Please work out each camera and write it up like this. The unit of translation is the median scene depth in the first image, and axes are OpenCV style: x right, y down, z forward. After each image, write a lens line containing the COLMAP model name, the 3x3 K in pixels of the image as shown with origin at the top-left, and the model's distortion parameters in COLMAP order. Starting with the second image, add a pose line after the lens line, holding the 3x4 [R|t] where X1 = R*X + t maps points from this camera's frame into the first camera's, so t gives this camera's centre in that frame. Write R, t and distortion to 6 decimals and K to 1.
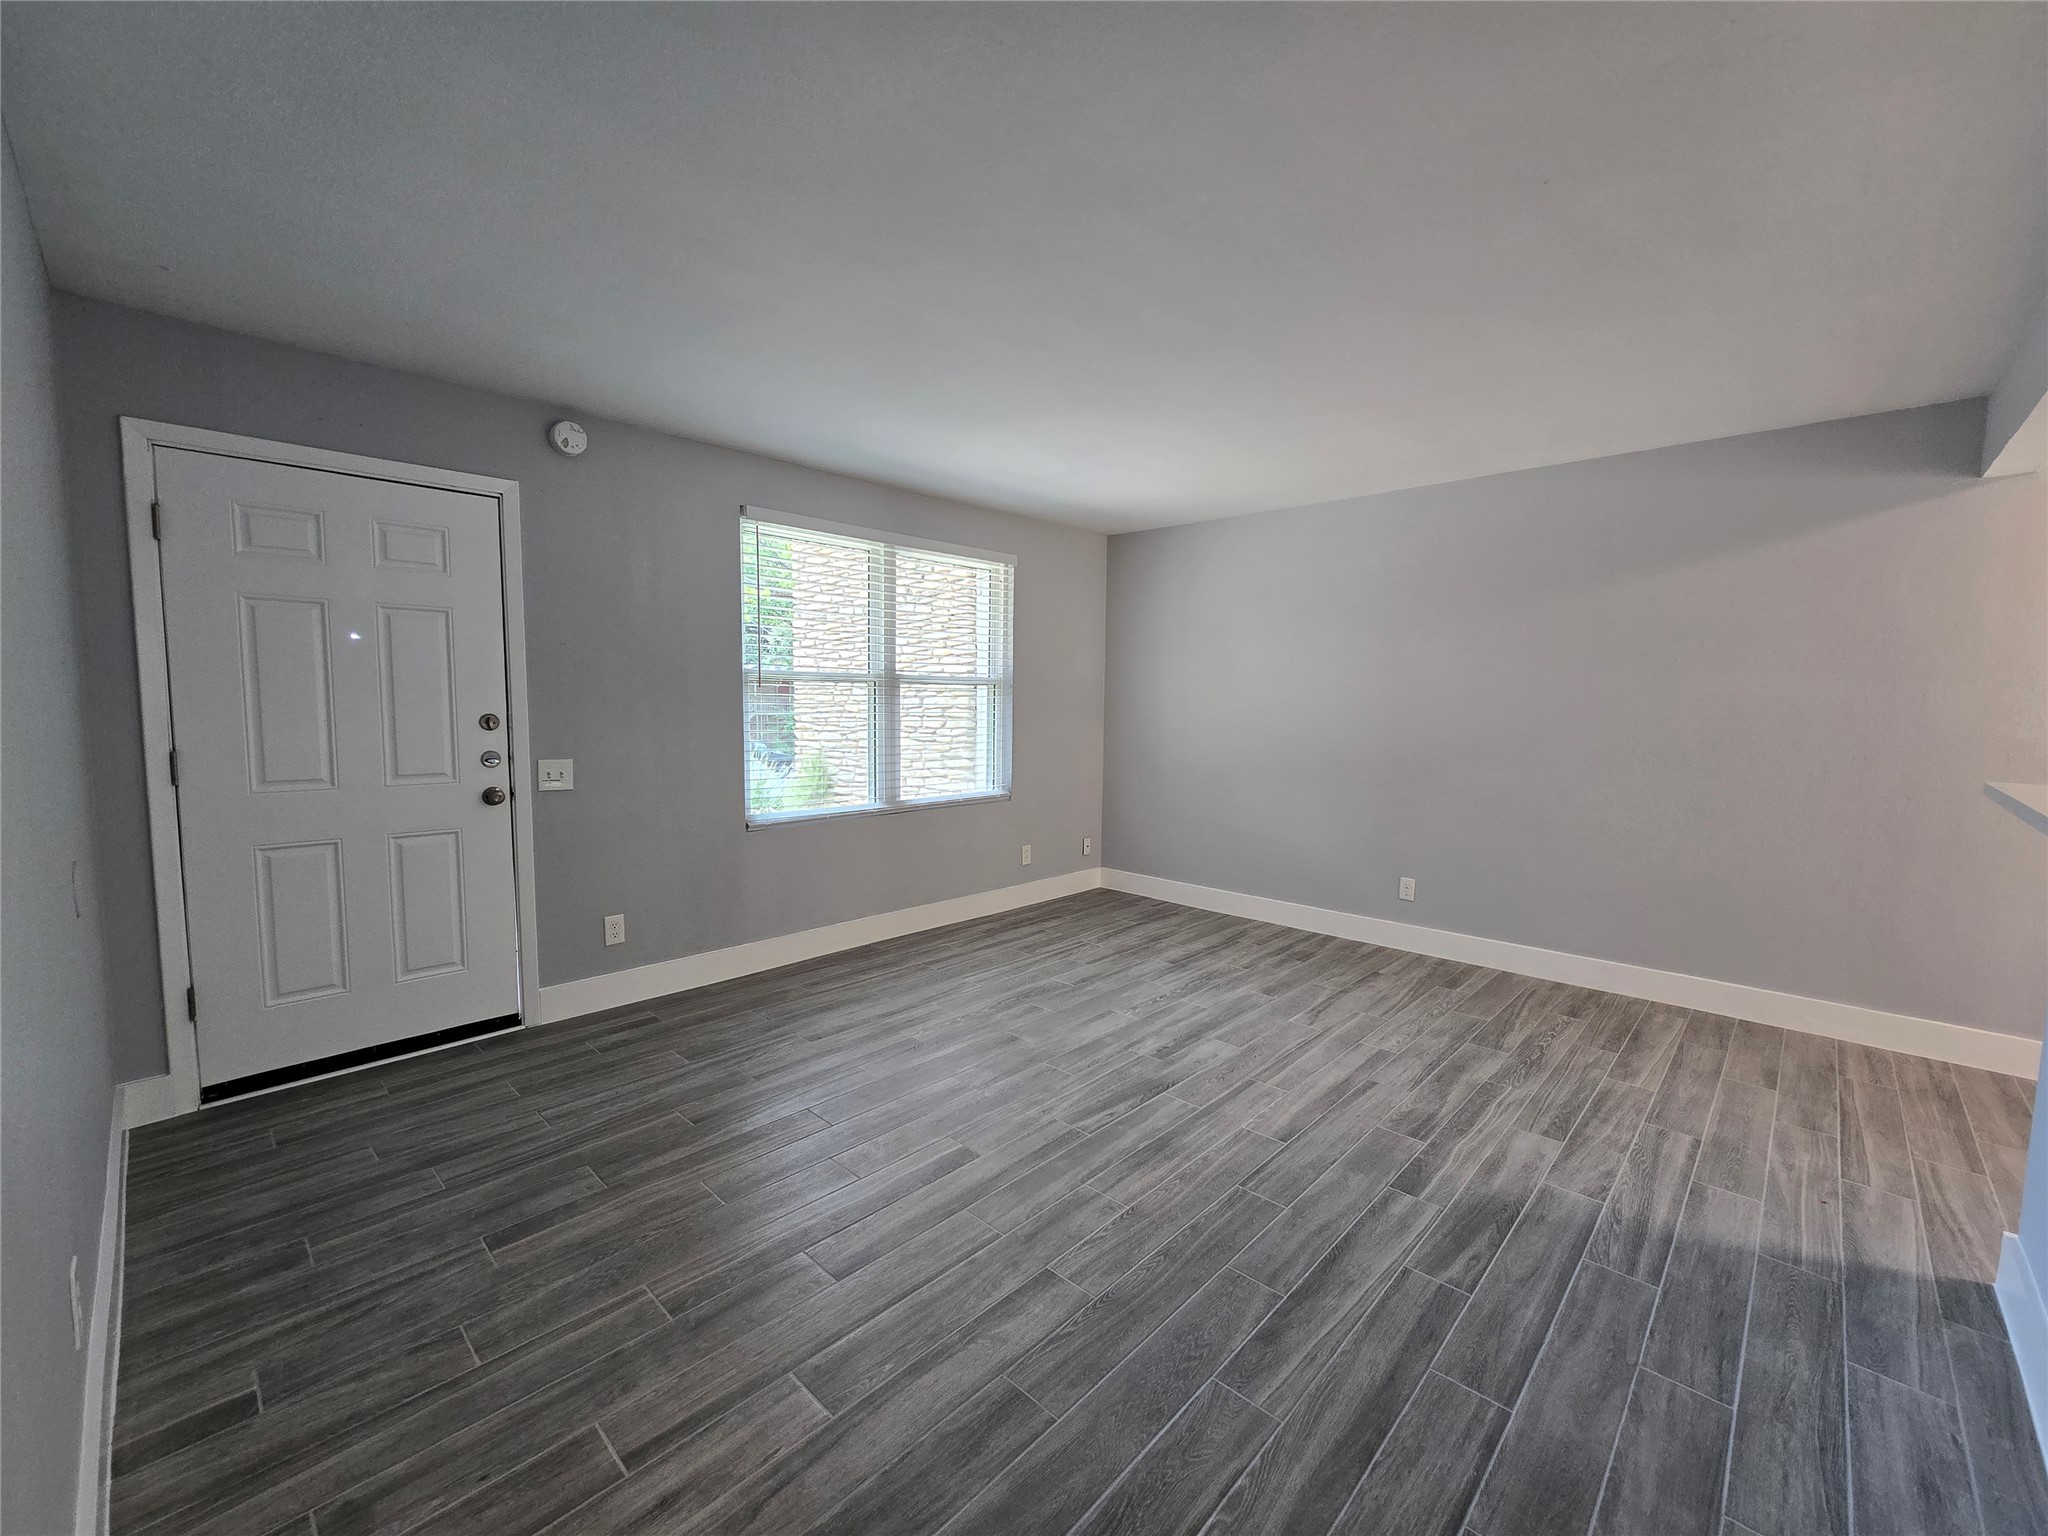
lens RADIAL K [[838.1, 0, 1026.5], [0, 838.1, 769.3], [0, 0, 1]] dist [-0.005101, 0.001437]
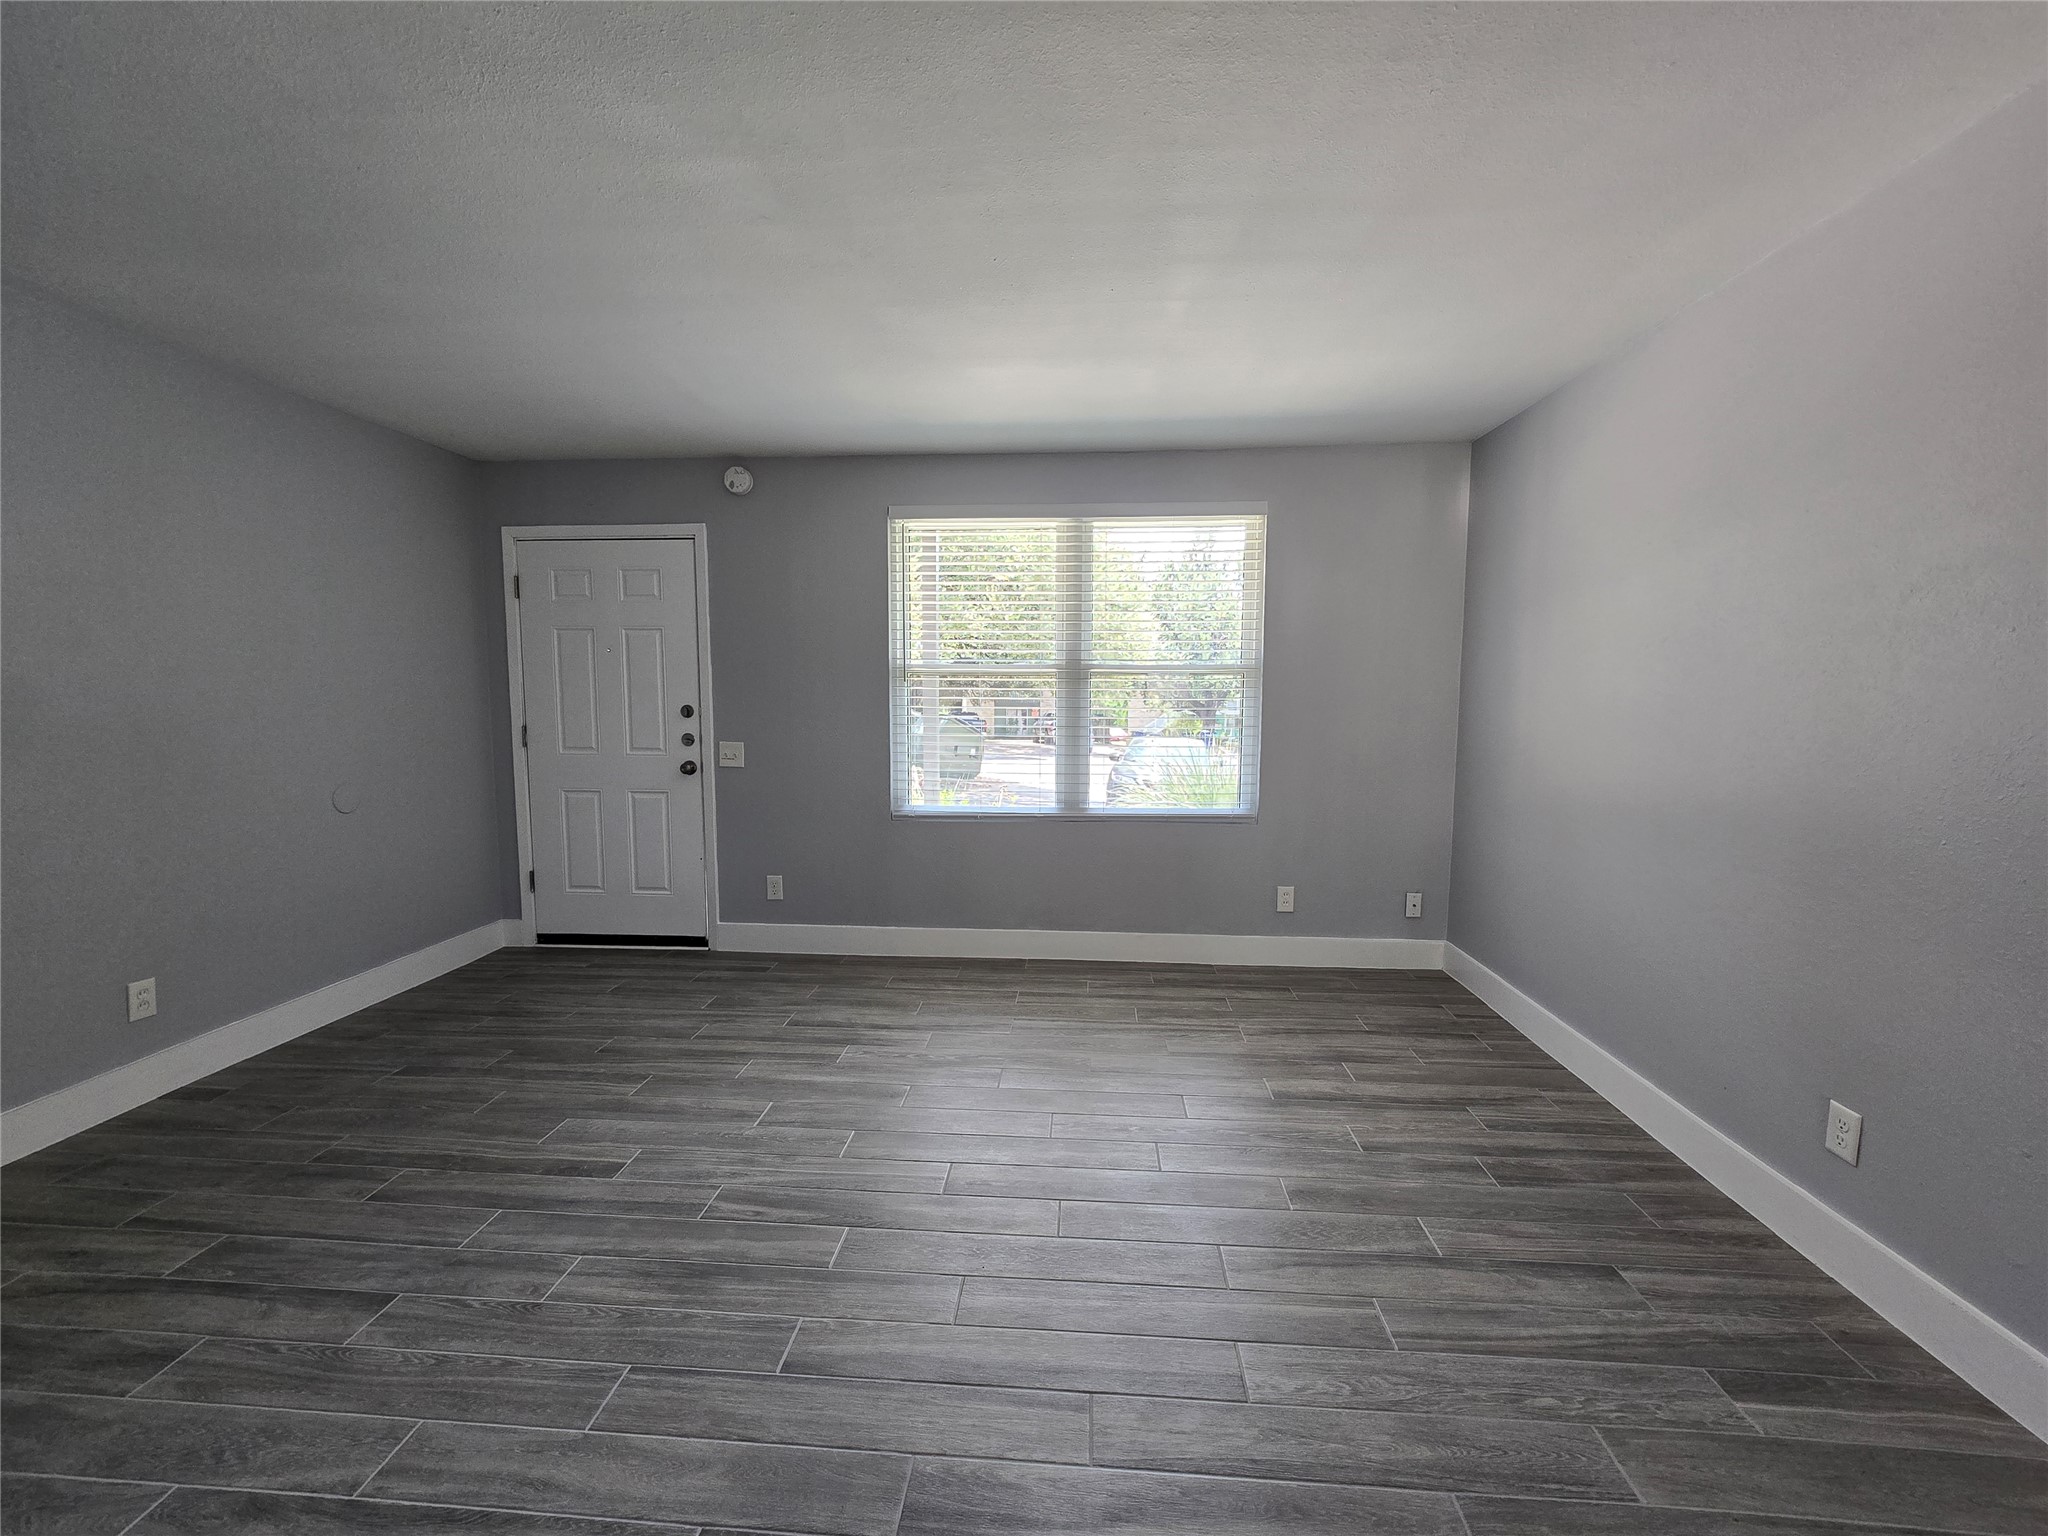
lens RADIAL K [[838.1, 0, 1026.3], [0, 838.1, 771.1], [0, 0, 1]] dist [-0.005101, 0.001437]
pose [[0.634087, 0.065097, -0.770517, 0.692981], [-0.060666, 0.997567, 0.034354, -0.039150], [0.770878, 0.024961, 0.636493, 0.558557]]
